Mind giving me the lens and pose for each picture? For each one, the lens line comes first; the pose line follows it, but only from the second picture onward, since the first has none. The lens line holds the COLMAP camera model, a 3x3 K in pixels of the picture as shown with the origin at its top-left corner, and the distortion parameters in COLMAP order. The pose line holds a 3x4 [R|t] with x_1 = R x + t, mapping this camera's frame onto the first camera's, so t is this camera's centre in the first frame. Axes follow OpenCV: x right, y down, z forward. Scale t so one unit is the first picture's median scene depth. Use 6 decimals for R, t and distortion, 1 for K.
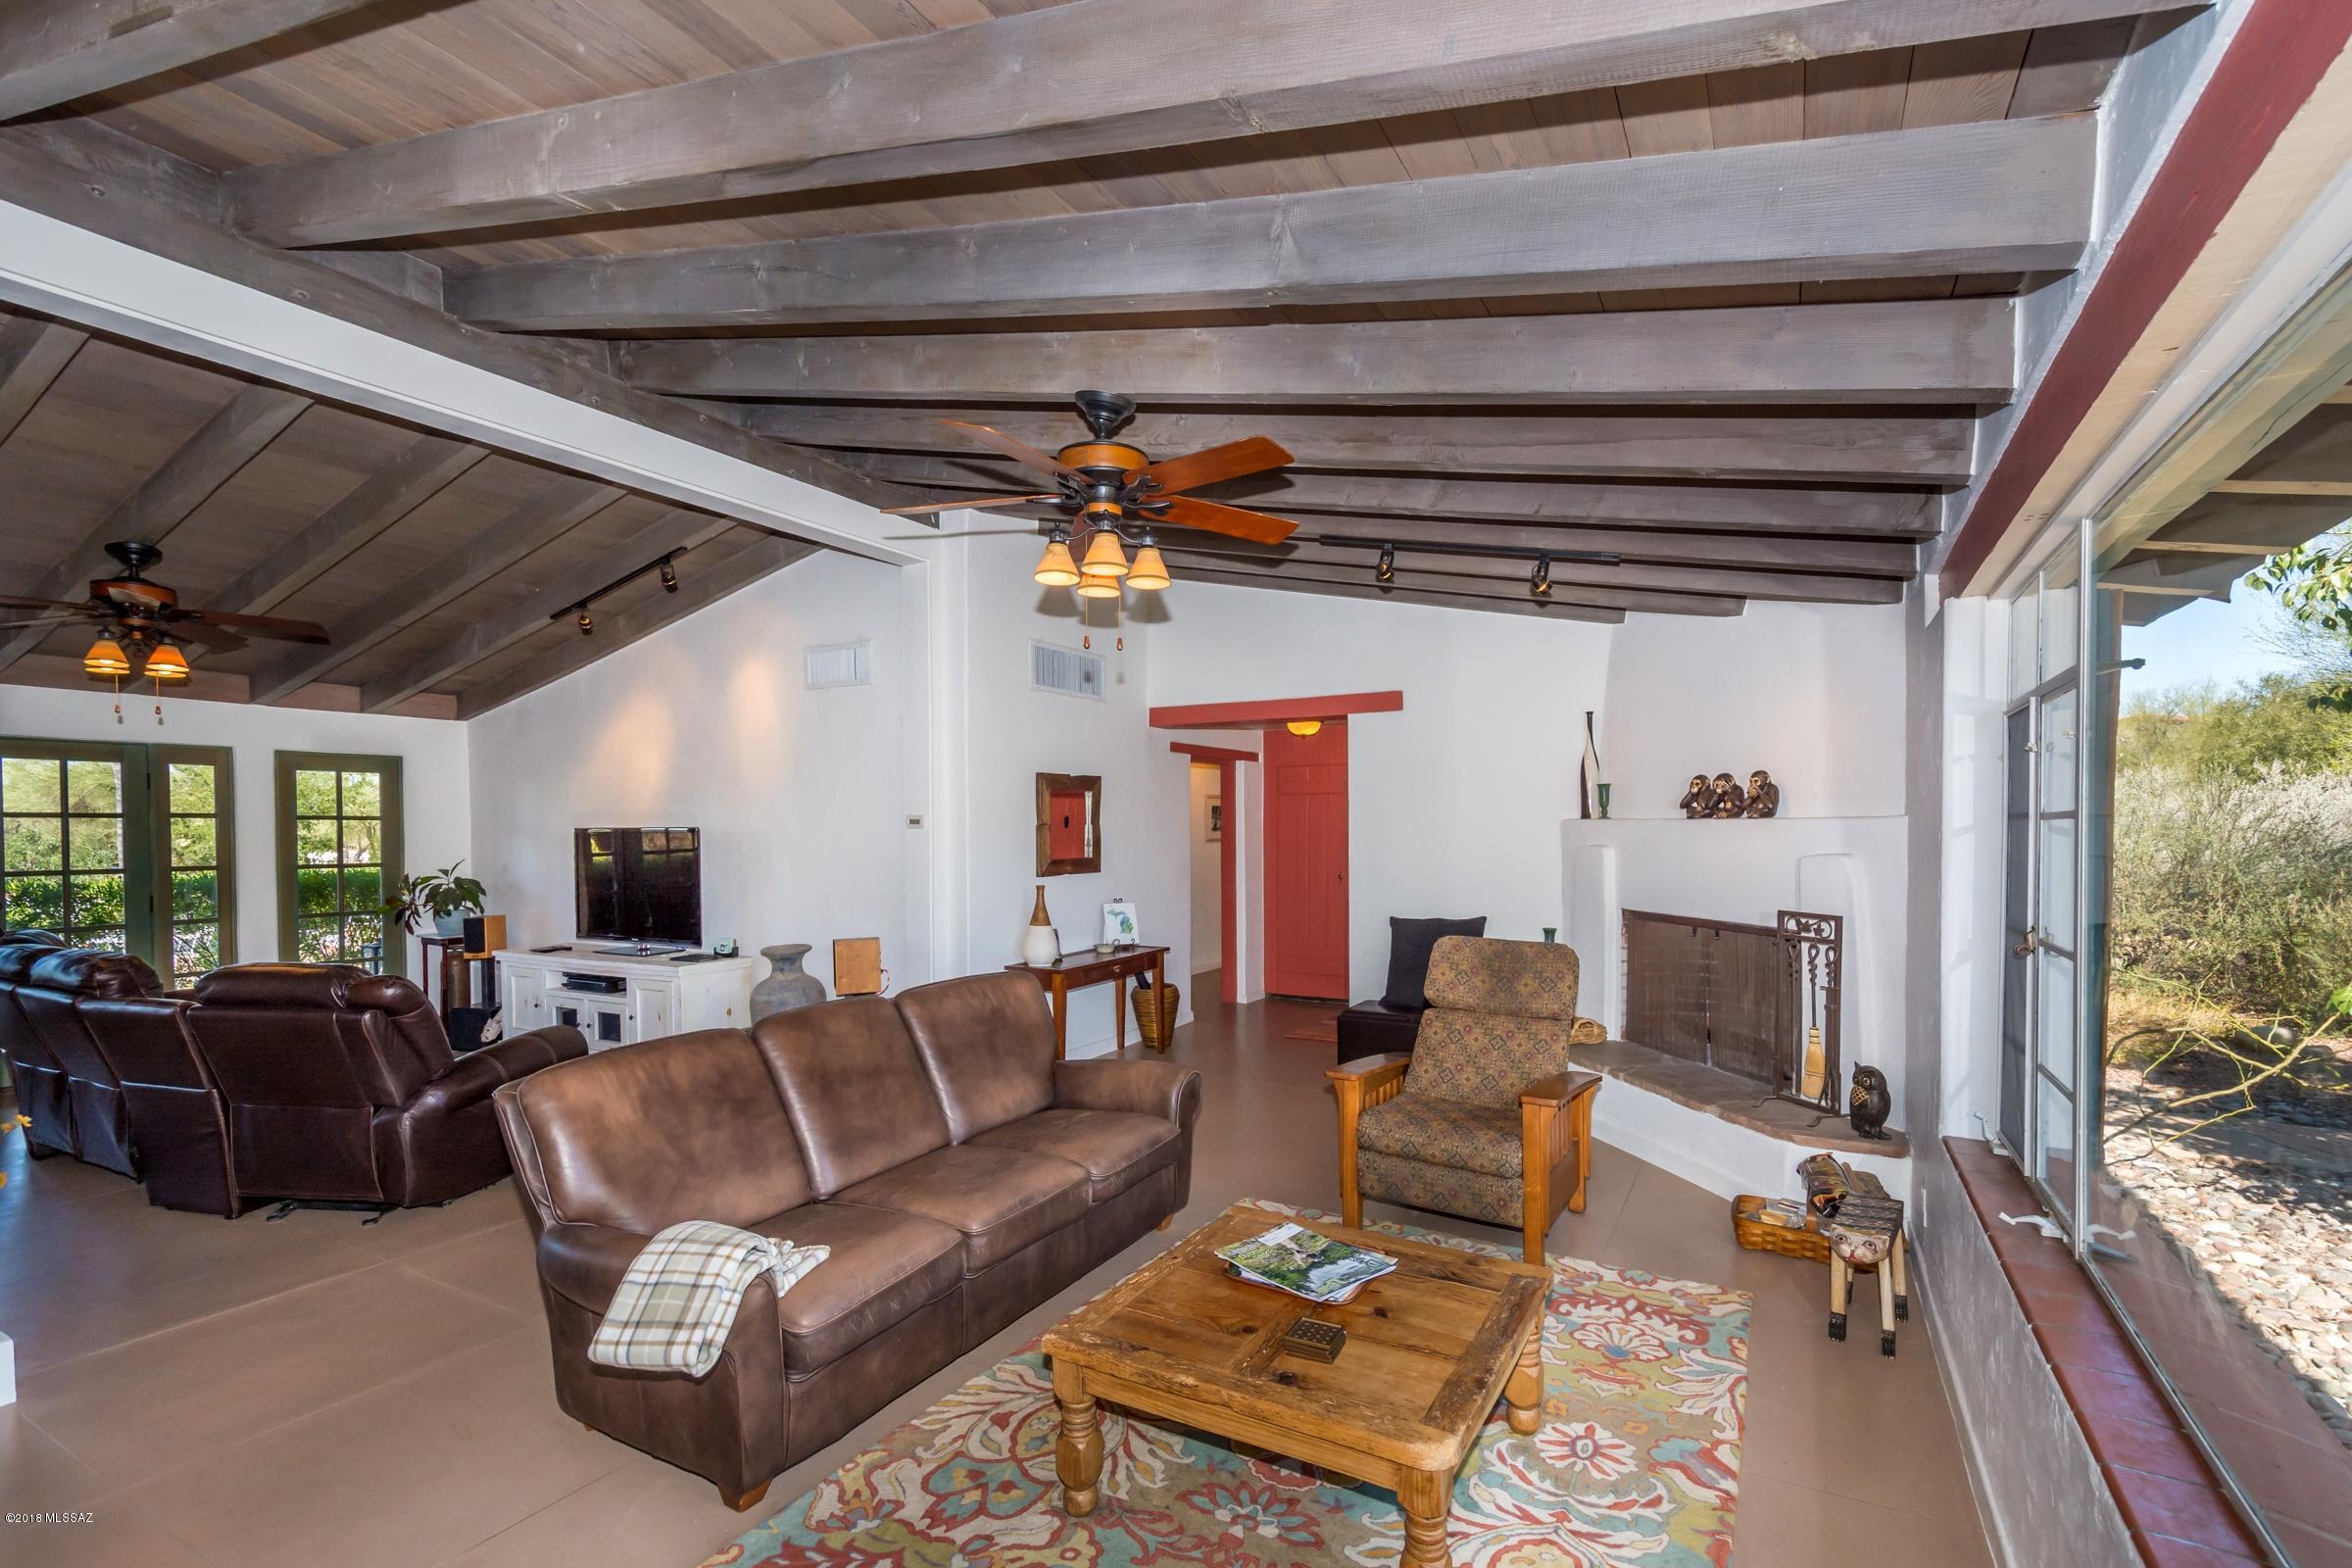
lens RADIAL K [[1024.4, 0, 1200.6], [0, 1024.4, 836.8], [0, 0, 1]] dist [0.027868, -0.012423]
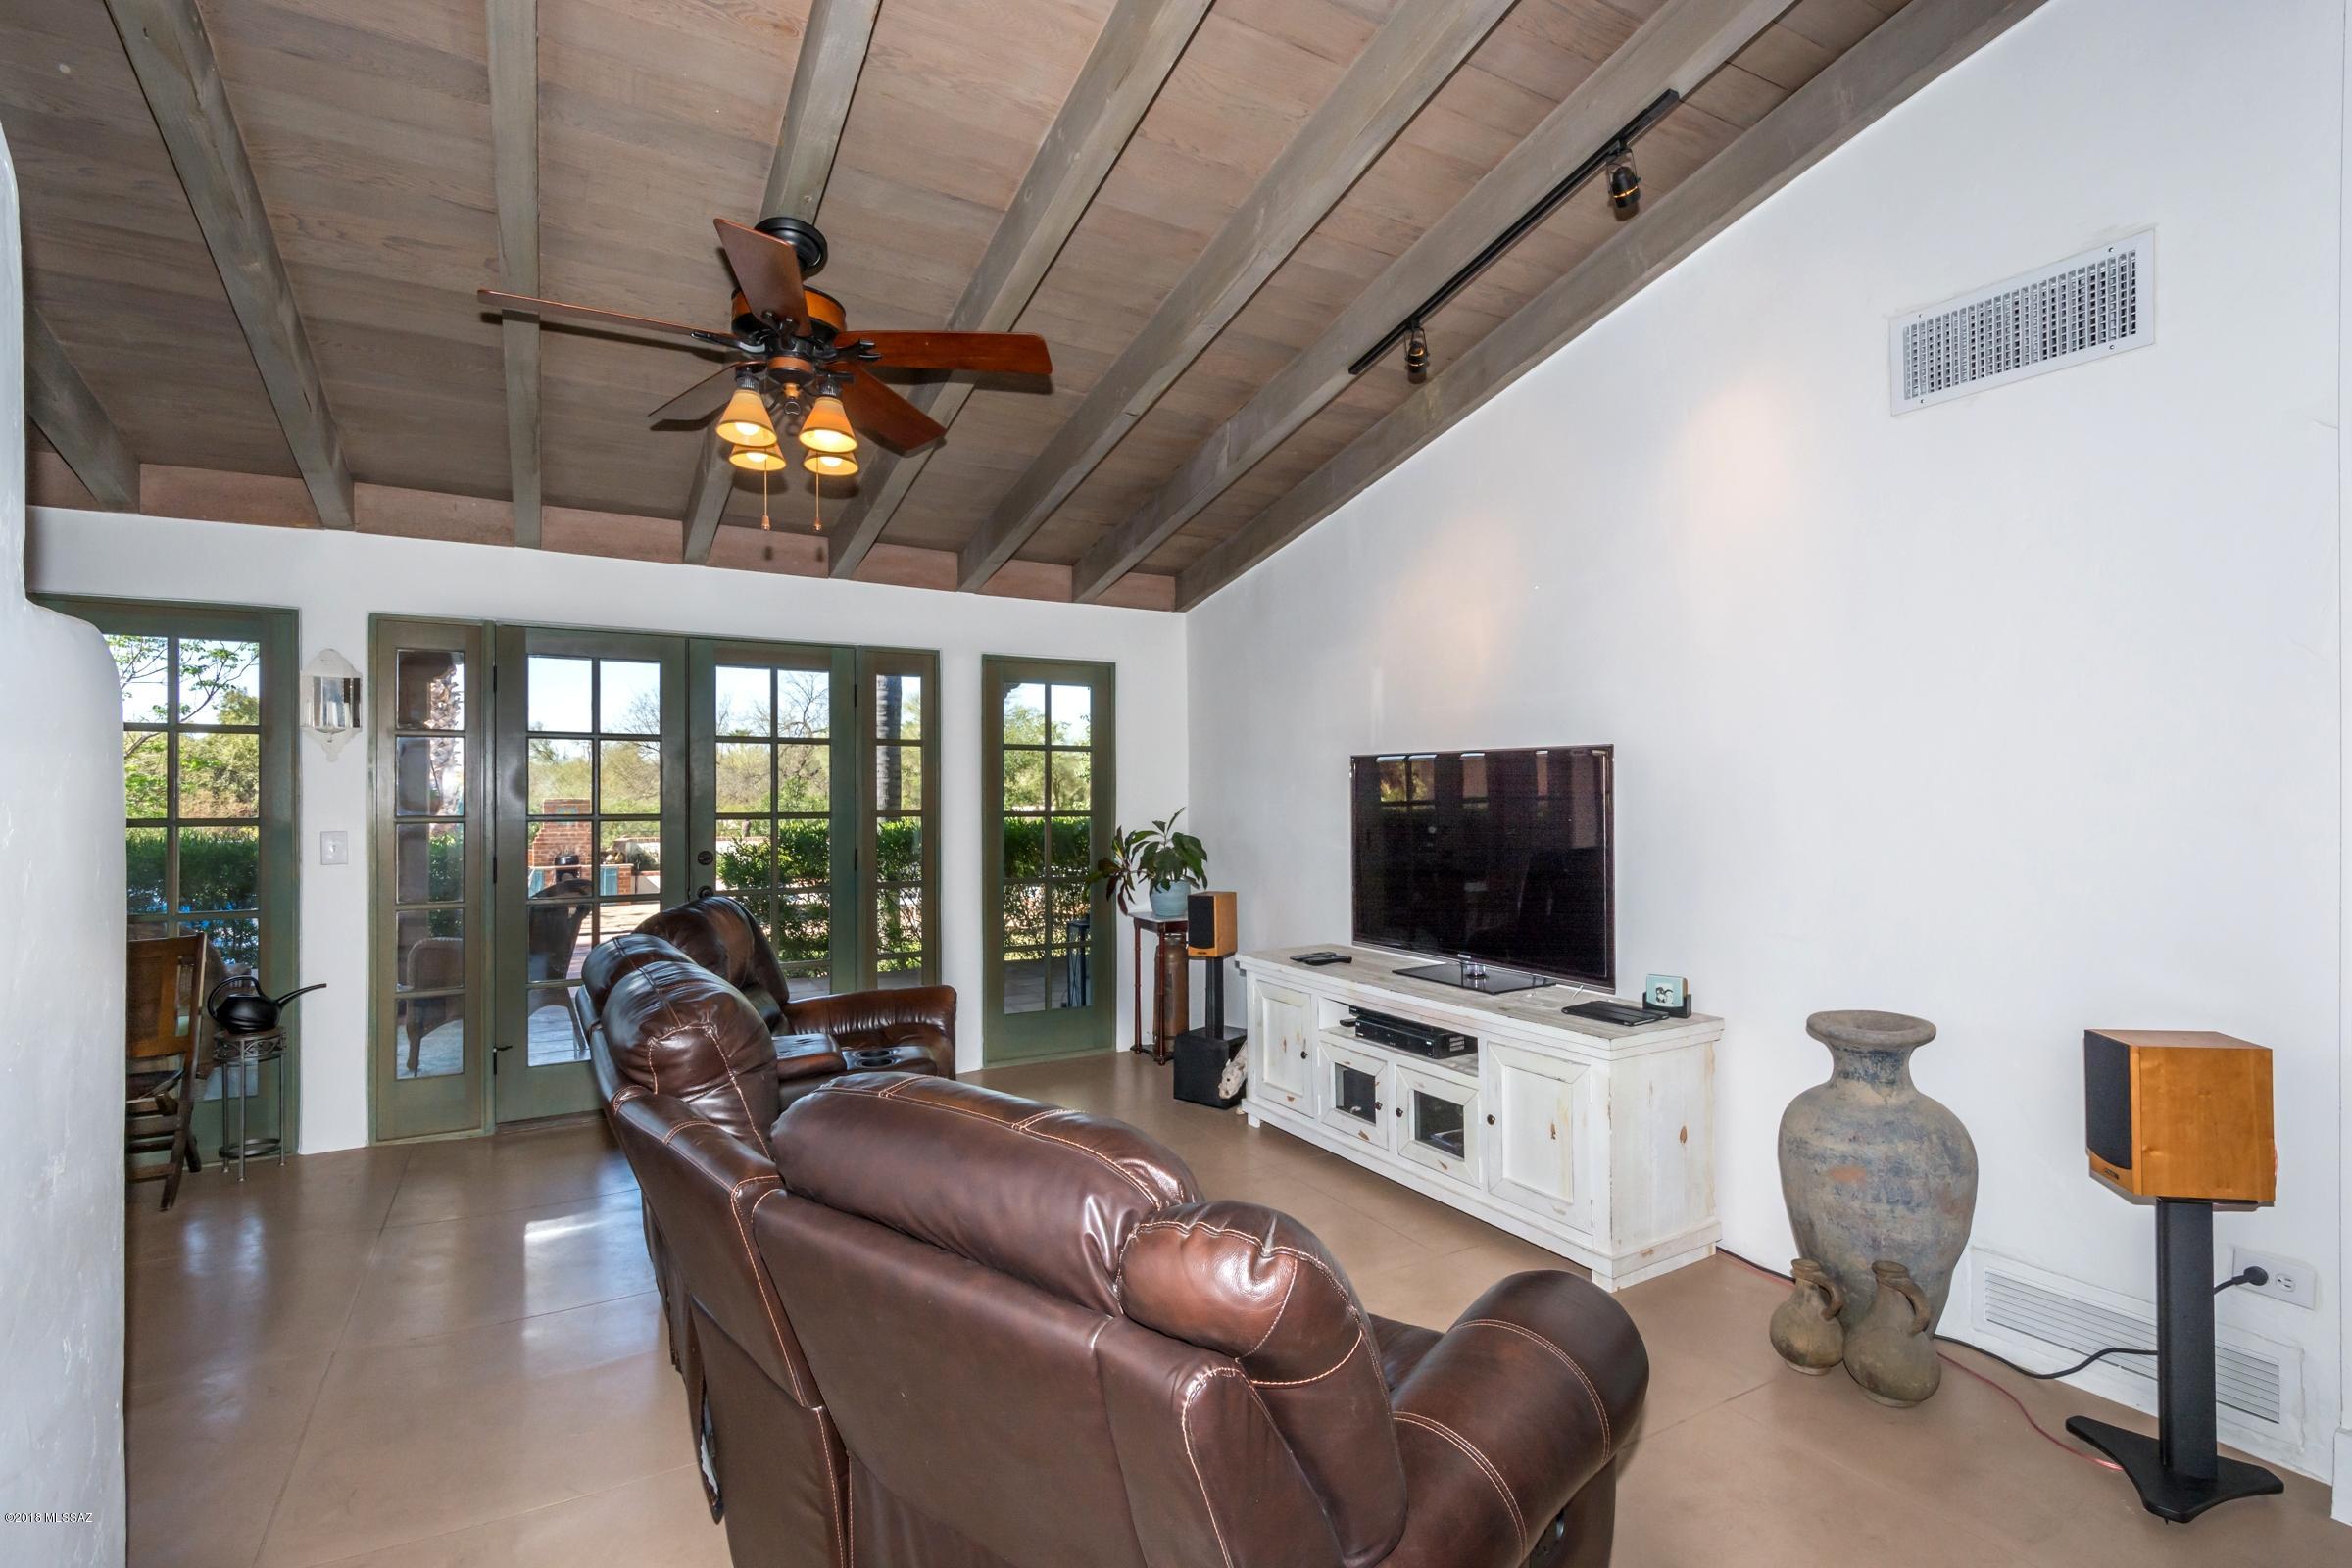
lens RADIAL K [[1138.7, 0, 1176.0], [0, 1138.7, 784.0], [0, 0, 1]] dist [0.002052, 0.000070]
pose [[0.843410, 0.003856, -0.537257, -0.339470], [-0.012574, 0.999842, -0.012563, 0.017405], [0.537123, 0.017352, 0.843325, 0.393167]]
